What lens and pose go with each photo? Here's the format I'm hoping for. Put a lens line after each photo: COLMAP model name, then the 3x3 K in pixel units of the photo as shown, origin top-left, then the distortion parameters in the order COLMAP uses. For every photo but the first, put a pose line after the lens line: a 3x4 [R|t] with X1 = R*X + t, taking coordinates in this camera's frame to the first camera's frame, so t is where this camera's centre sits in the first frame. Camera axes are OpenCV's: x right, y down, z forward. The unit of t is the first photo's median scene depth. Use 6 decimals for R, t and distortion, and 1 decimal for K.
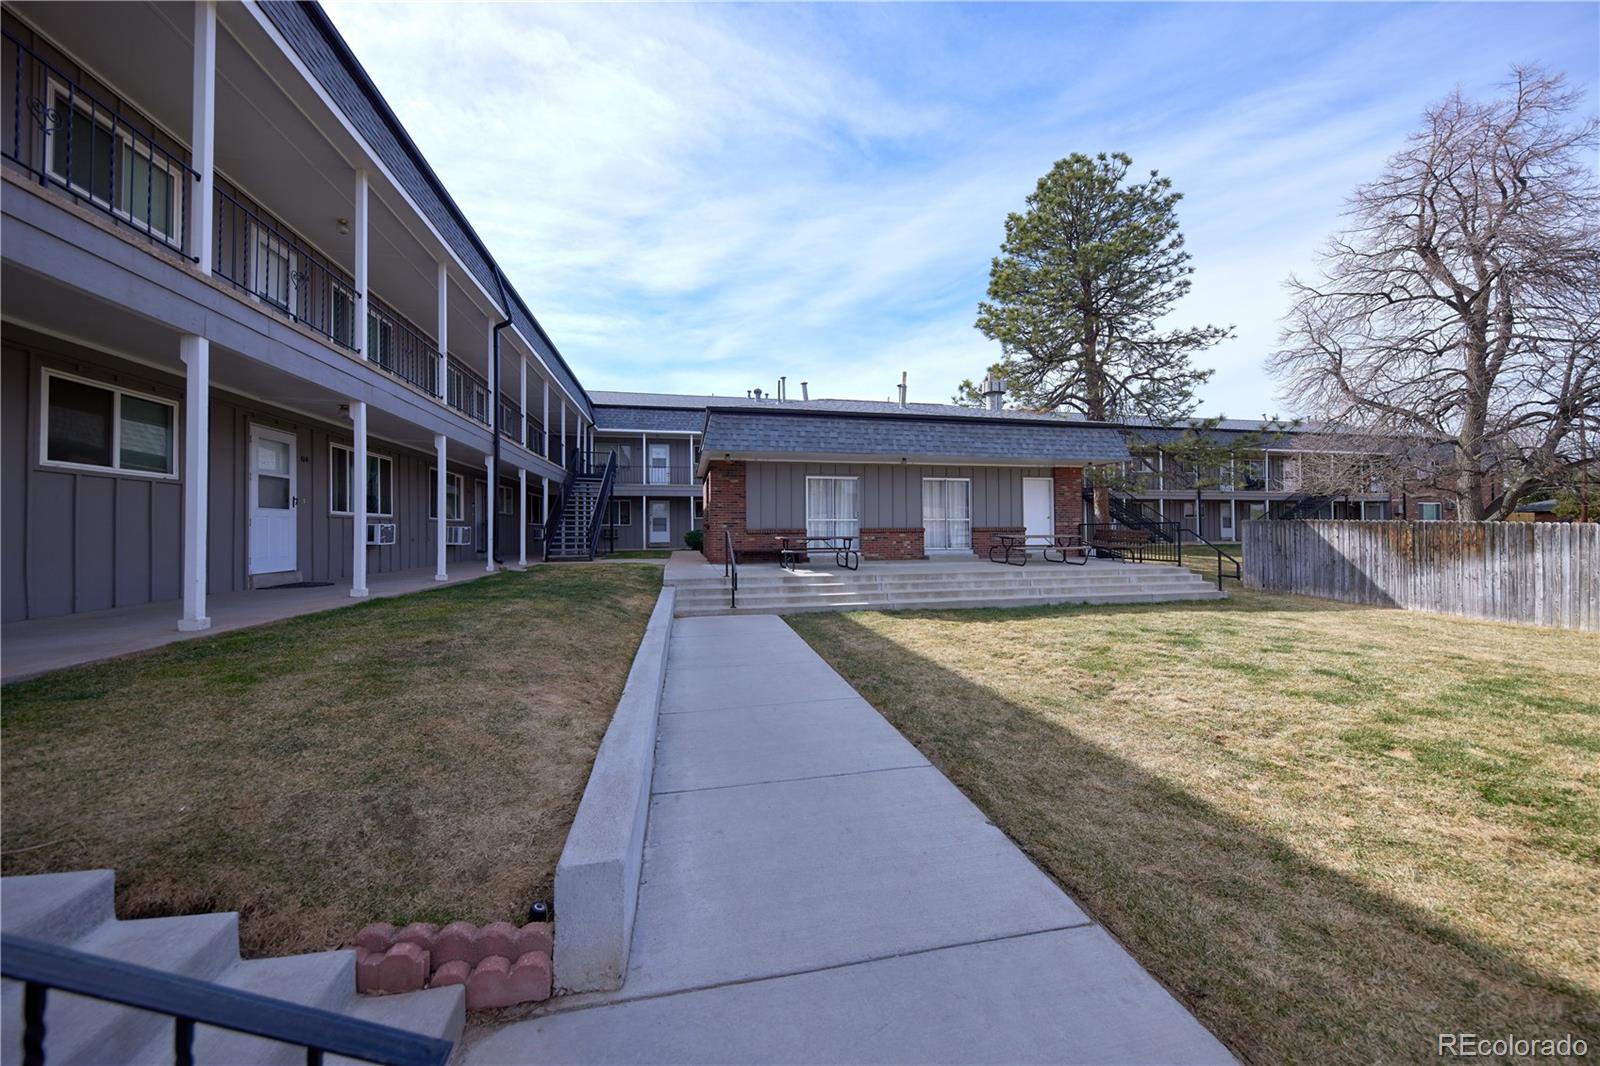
lens RADIAL K [[580.2, 0, 814.6], [0, 580.2, 525.4], [0, 0, 1]] dist [0.000457, -0.000472]
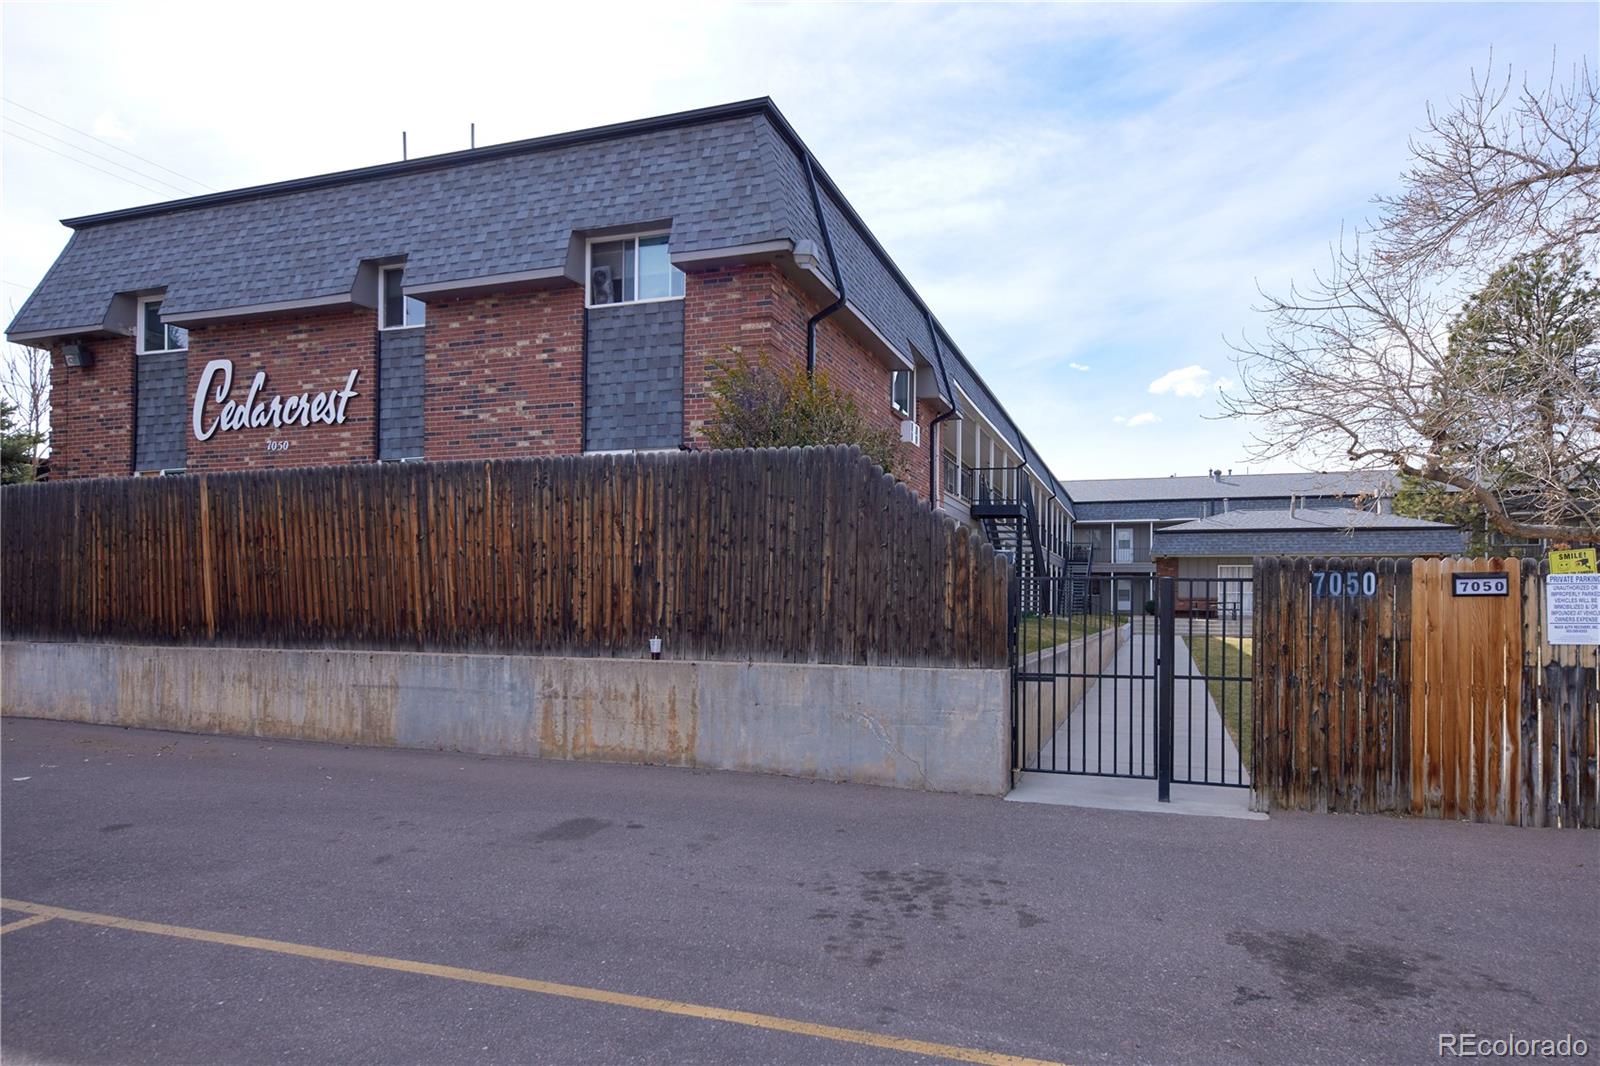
lens RADIAL K [[976.1, 0, 806.1], [0, 976.1, 586.5], [0, 0, 1]] dist [0.000355, -0.000363]
pose [[0.840624, 0.005145, -0.541595, 0.463241], [-0.012941, 0.999860, -0.010588, 0.016412], [0.541465, 0.015909, 0.840573, -1.785610]]
